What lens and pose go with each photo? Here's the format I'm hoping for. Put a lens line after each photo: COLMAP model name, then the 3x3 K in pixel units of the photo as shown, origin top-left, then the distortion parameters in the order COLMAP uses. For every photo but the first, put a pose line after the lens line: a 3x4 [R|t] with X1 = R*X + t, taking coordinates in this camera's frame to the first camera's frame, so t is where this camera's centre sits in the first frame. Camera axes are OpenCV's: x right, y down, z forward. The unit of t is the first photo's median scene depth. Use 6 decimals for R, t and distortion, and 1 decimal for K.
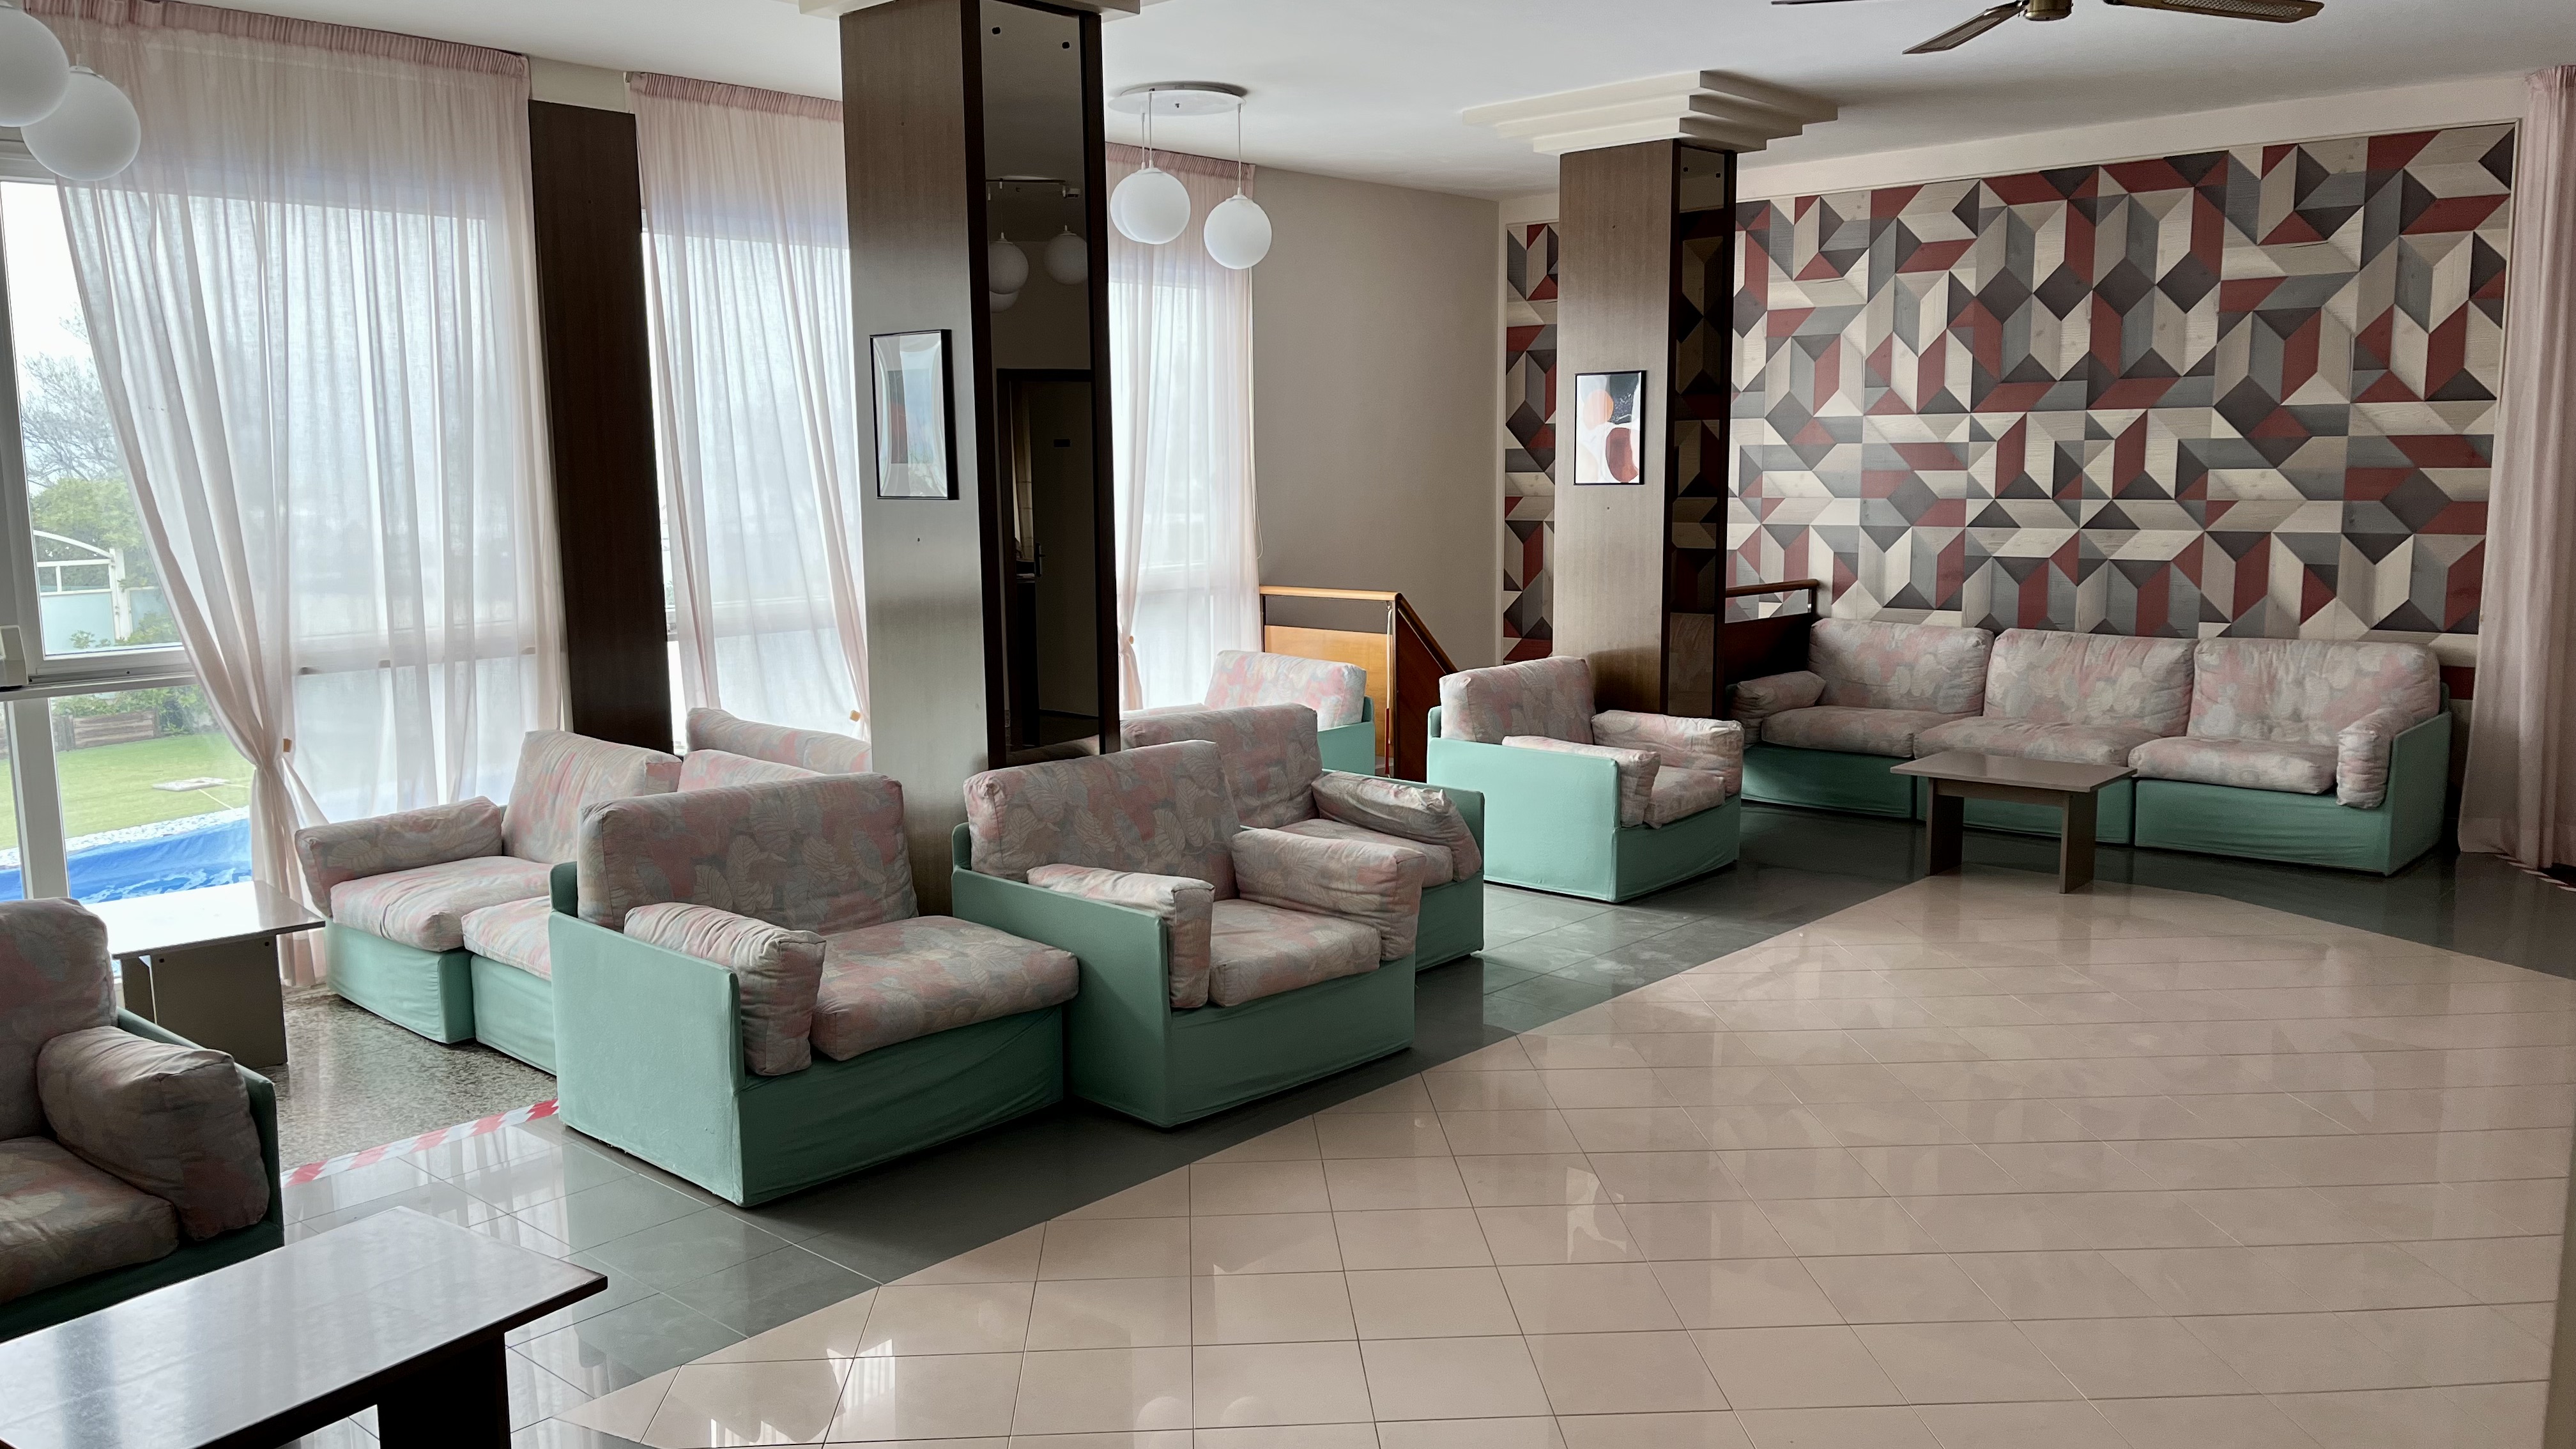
lens RADIAL K [[1931.8, 0, 1282.1], [0, 1931.8, 729.7], [0, 0, 1]] dist [0.033543, -0.001548]
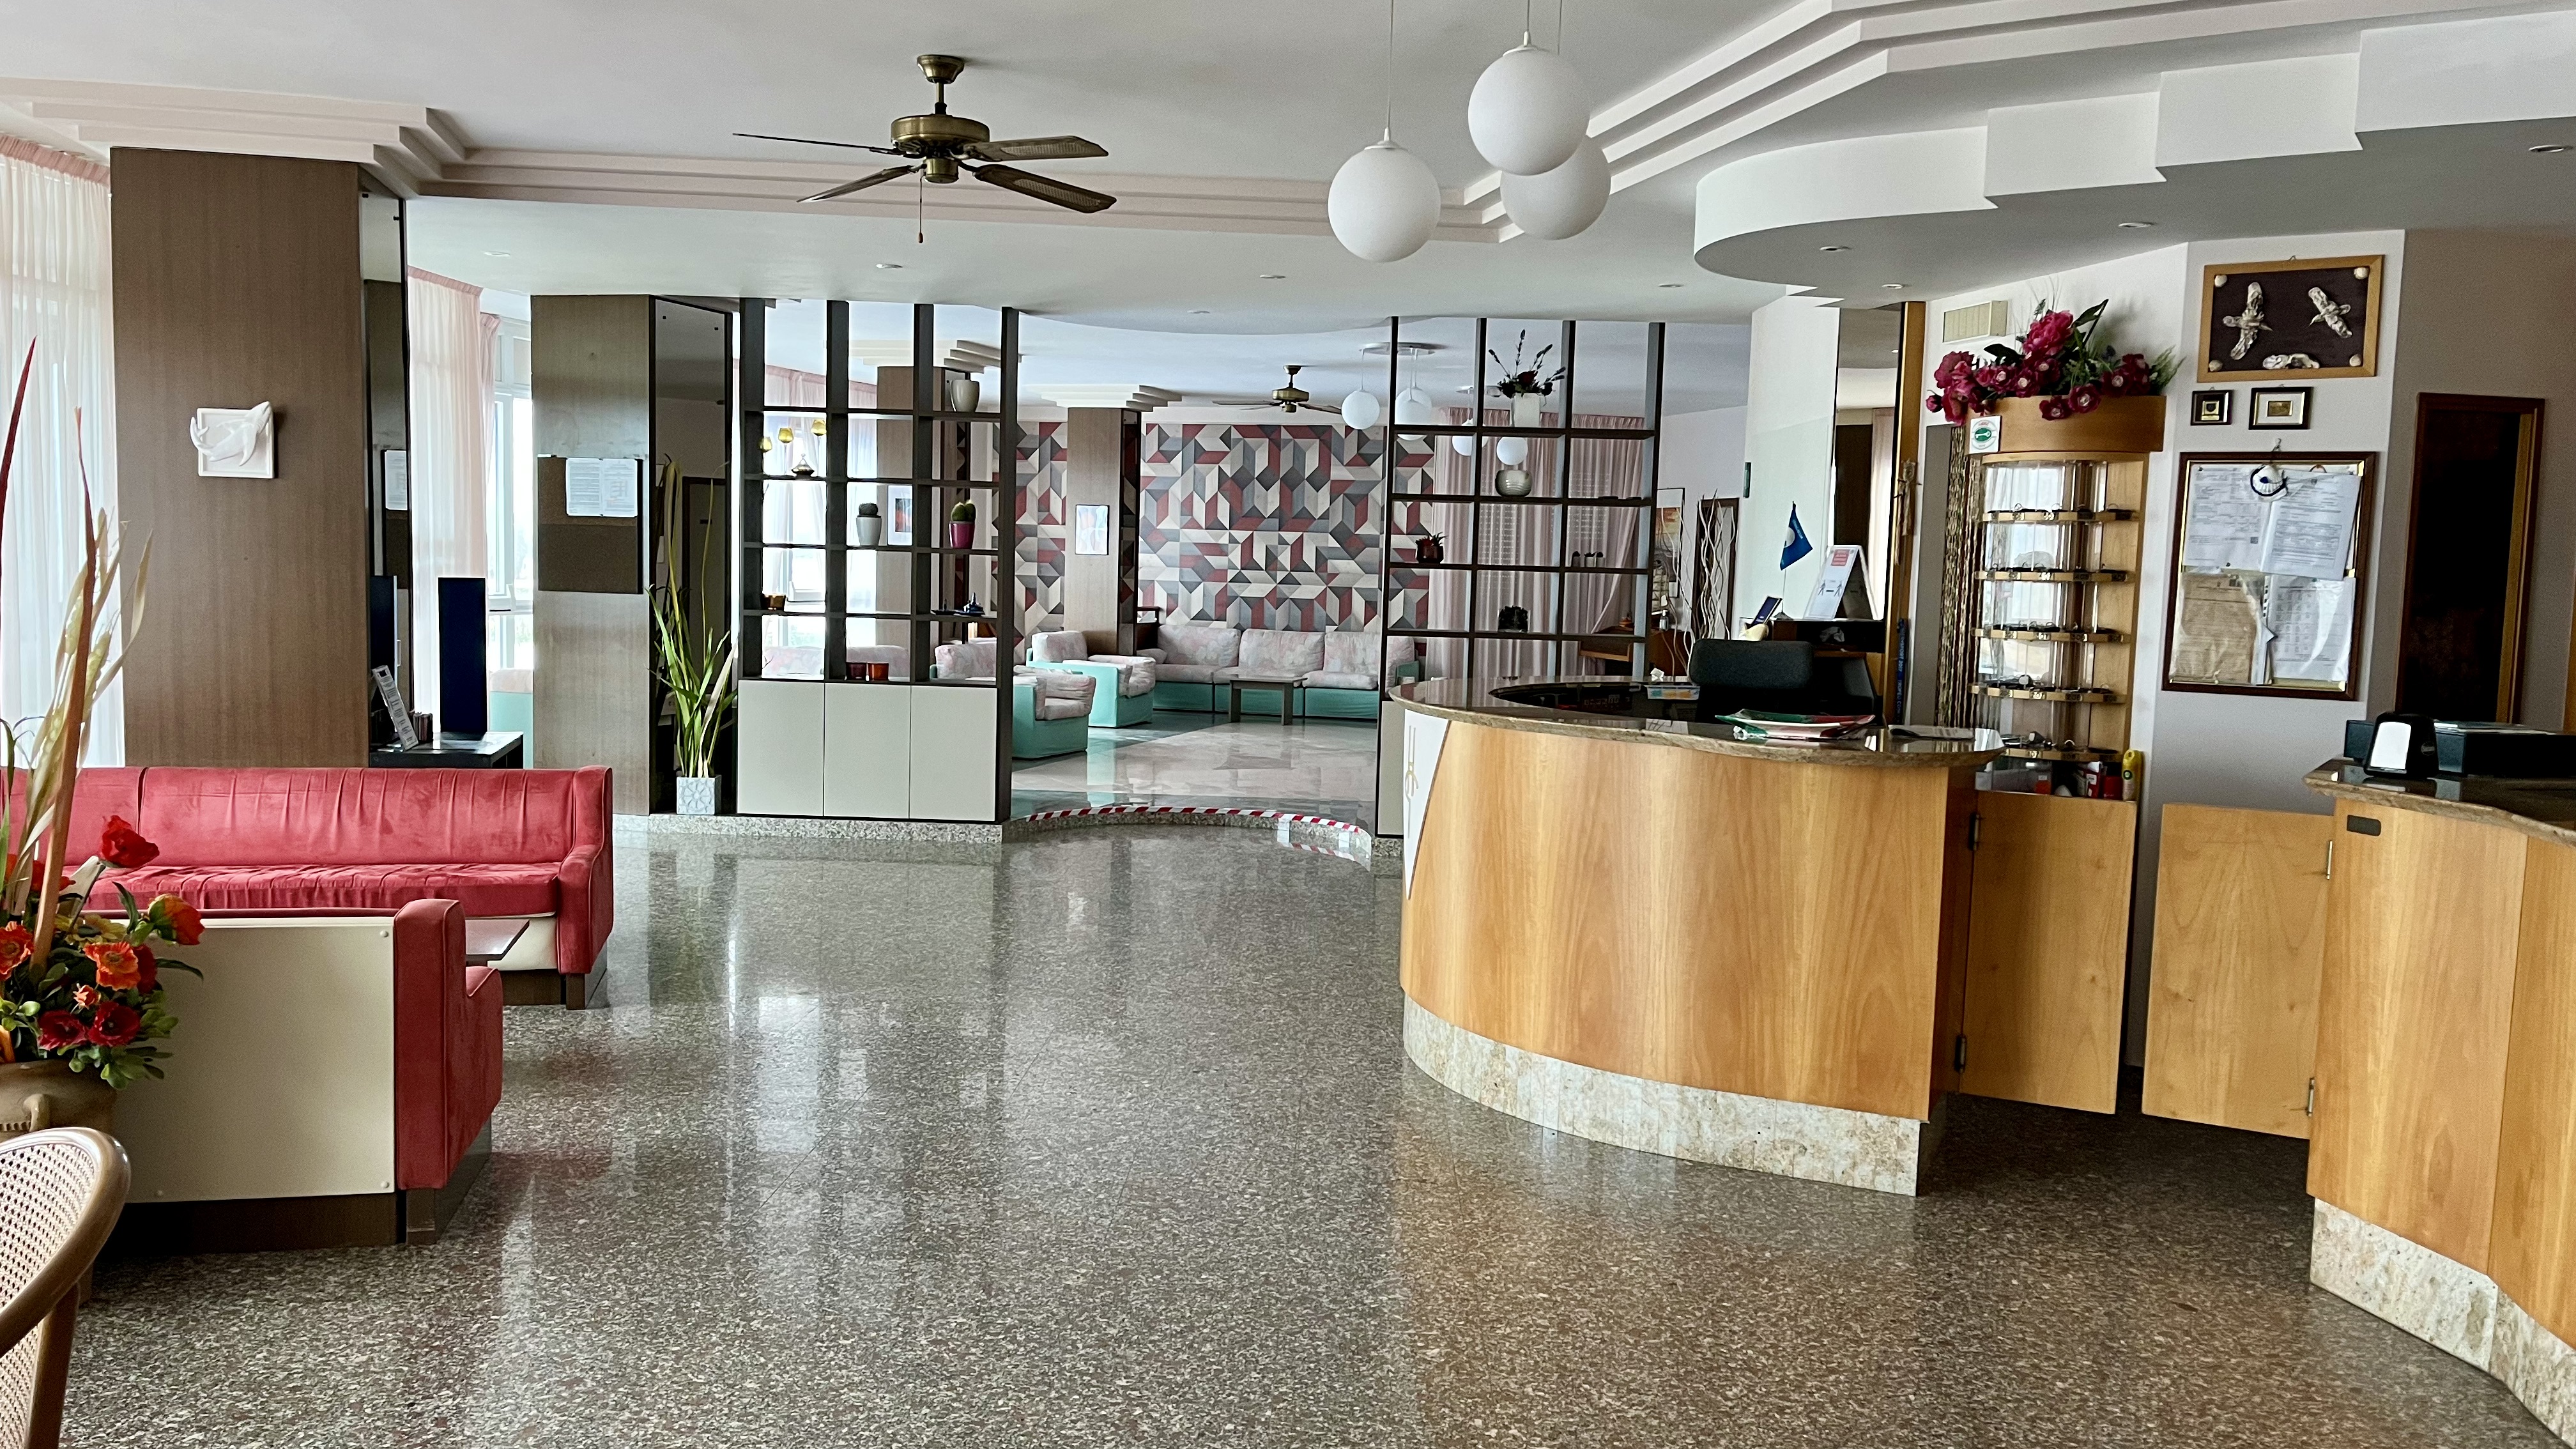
lens RADIAL K [[1931.8, 0, 1290.5], [0, 1931.8, 724.6], [0, 0, 1]] dist [0.033543, -0.001548]
pose [[0.902566, 0.001706, 0.430548, -0.536909], [0.020457, 0.998693, -0.046841, 0.163765], [-0.430066, 0.051085, 0.901351, -1.011235]]
